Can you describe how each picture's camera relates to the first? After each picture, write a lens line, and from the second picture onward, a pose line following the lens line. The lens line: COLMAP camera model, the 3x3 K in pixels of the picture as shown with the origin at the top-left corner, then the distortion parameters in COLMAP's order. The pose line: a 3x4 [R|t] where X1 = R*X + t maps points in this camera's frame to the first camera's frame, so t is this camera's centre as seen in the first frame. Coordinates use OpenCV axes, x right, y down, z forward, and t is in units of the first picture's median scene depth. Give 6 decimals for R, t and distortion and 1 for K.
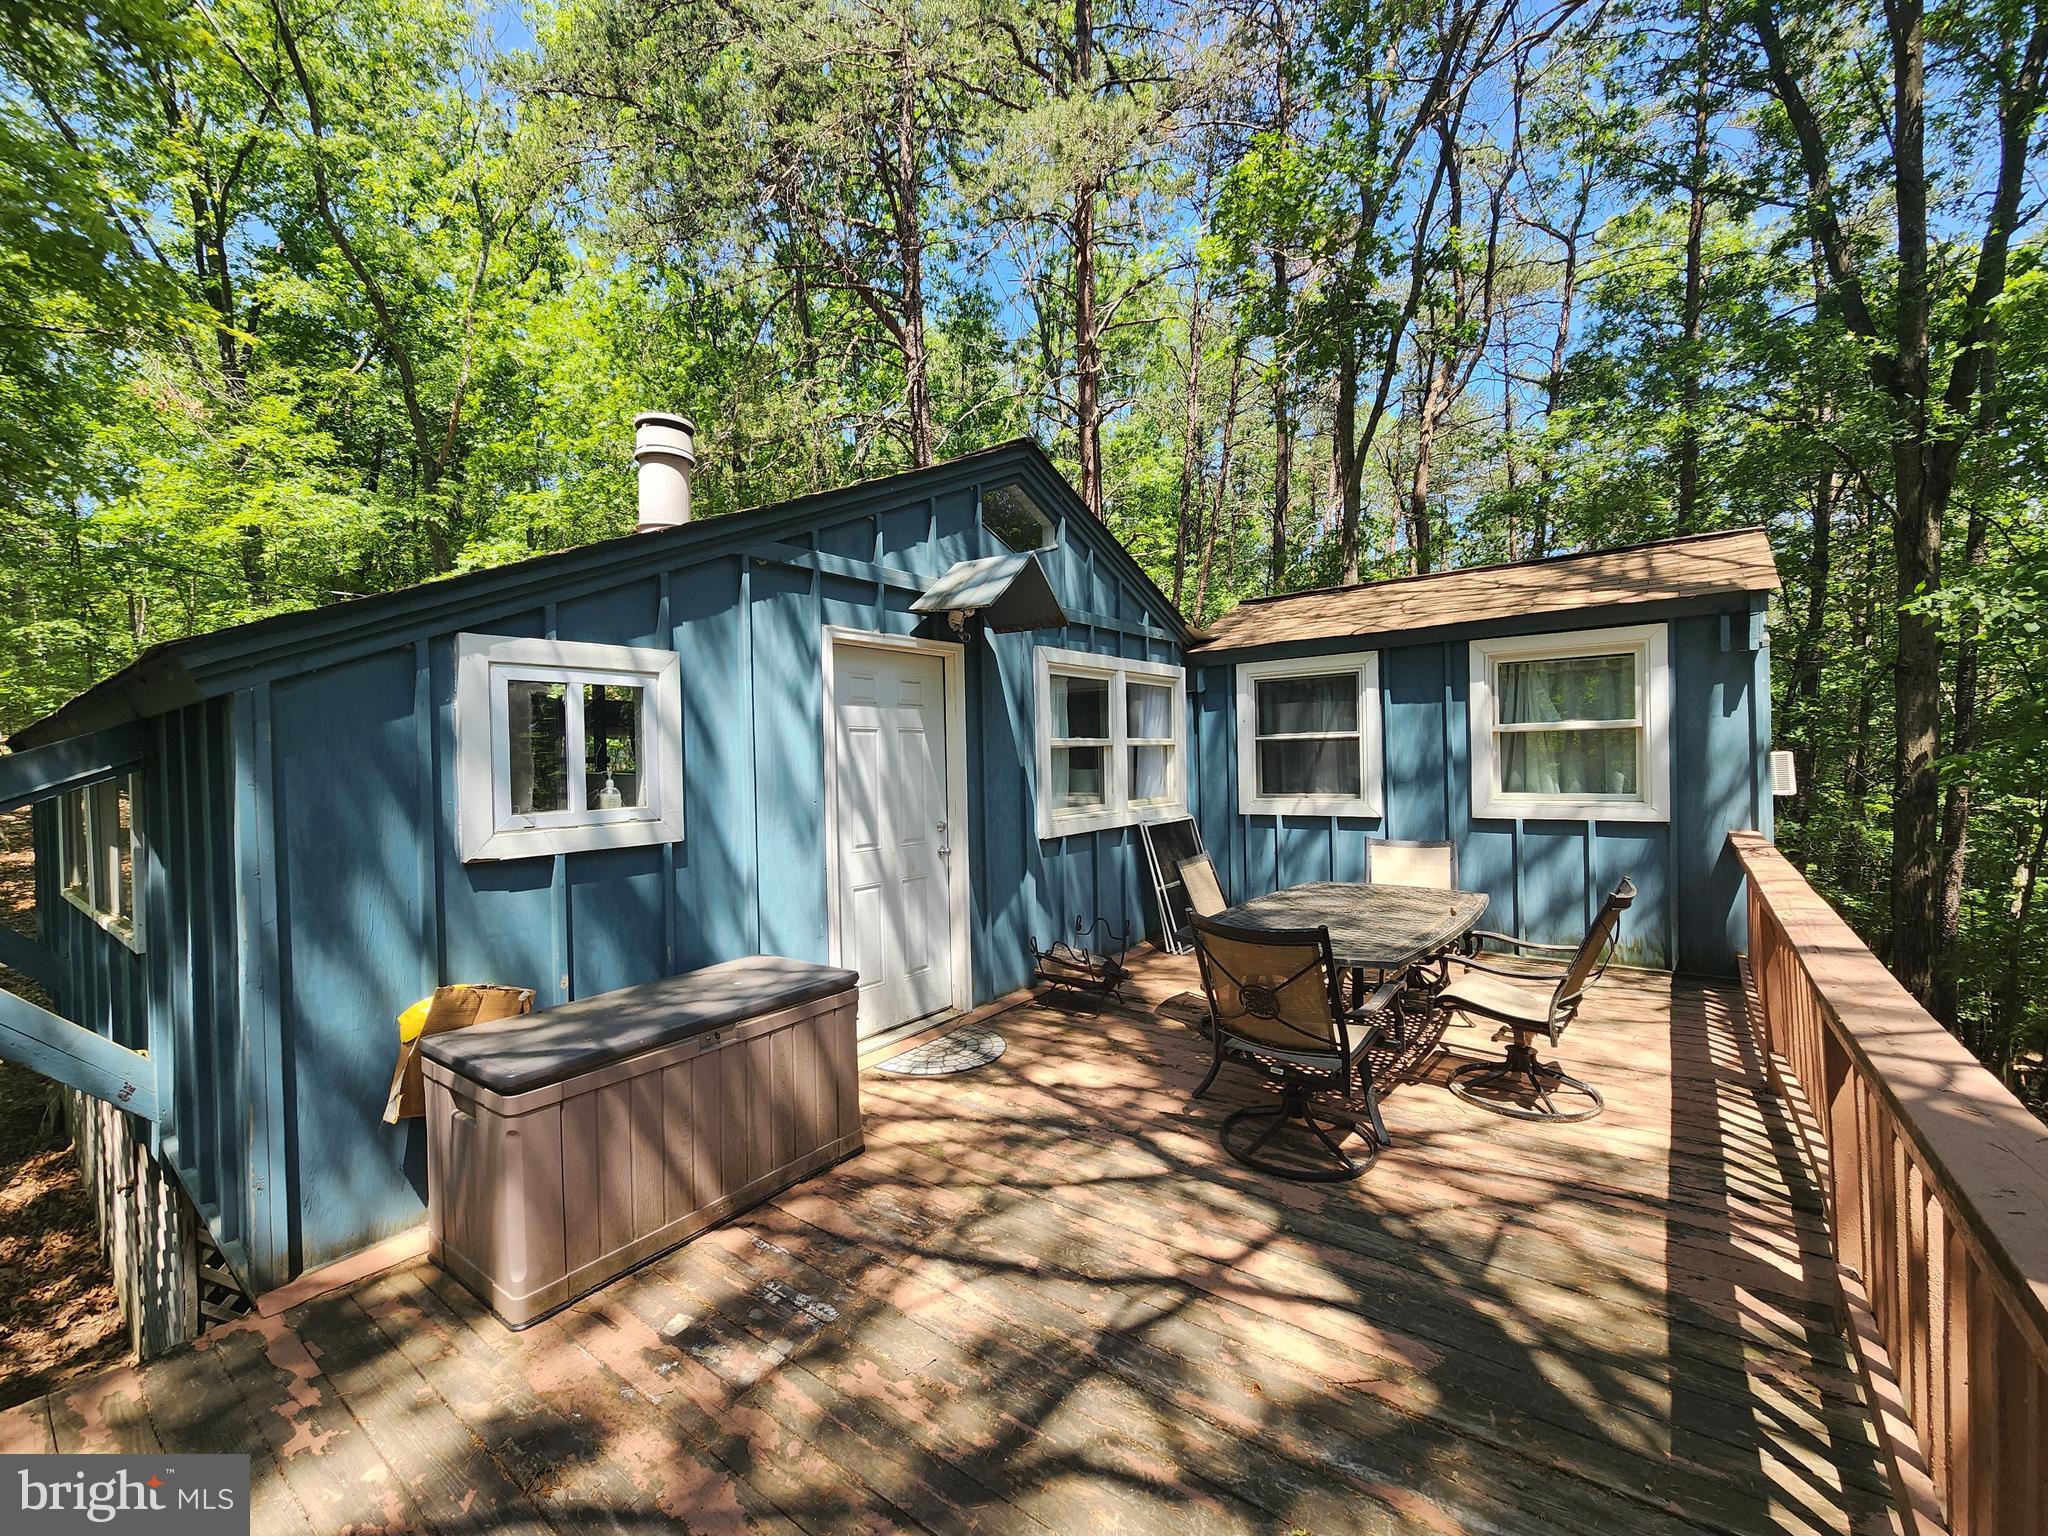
lens RADIAL K [[835.5, 0, 1012.1], [0, 835.5, 764.3], [0, 0, 1]] dist [0.004858, -0.003289]
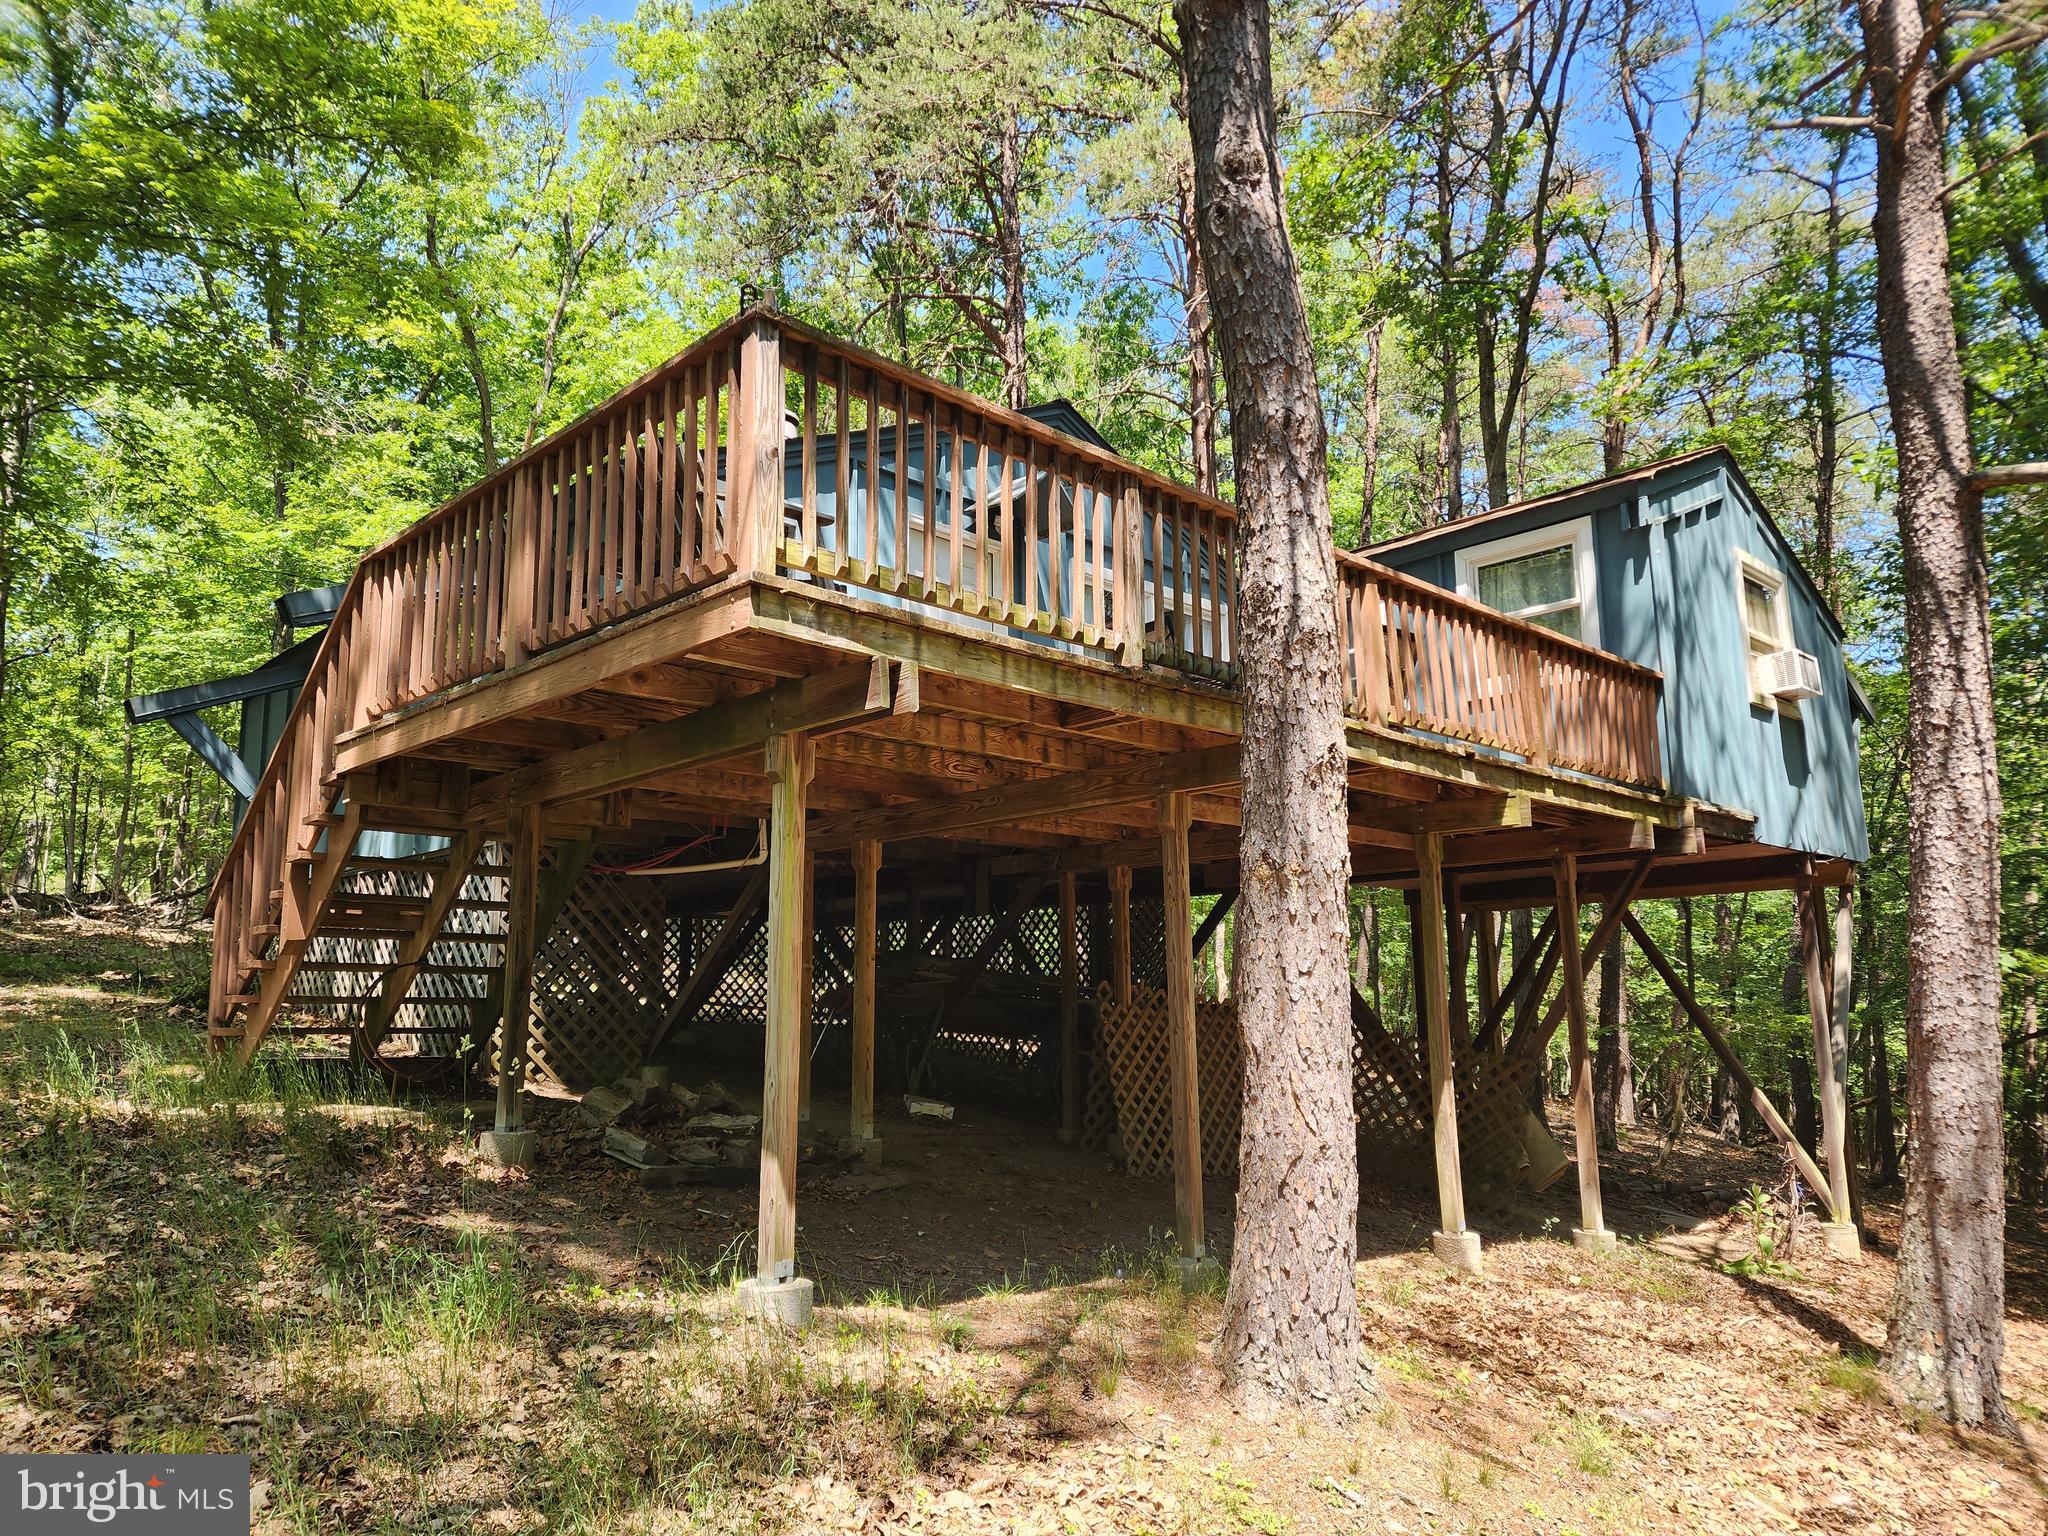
lens RADIAL K [[1362.1, 0, 1025.2], [0, 1362.1, 769.6], [0, 0, 1]] dist [0.051132, -0.032050]
pose [[0.991241, -0.009890, -0.131691, 0.100556], [-0.013633, 0.984200, -0.176535, 0.244748], [0.131356, 0.176785, 0.975445, -0.433591]]
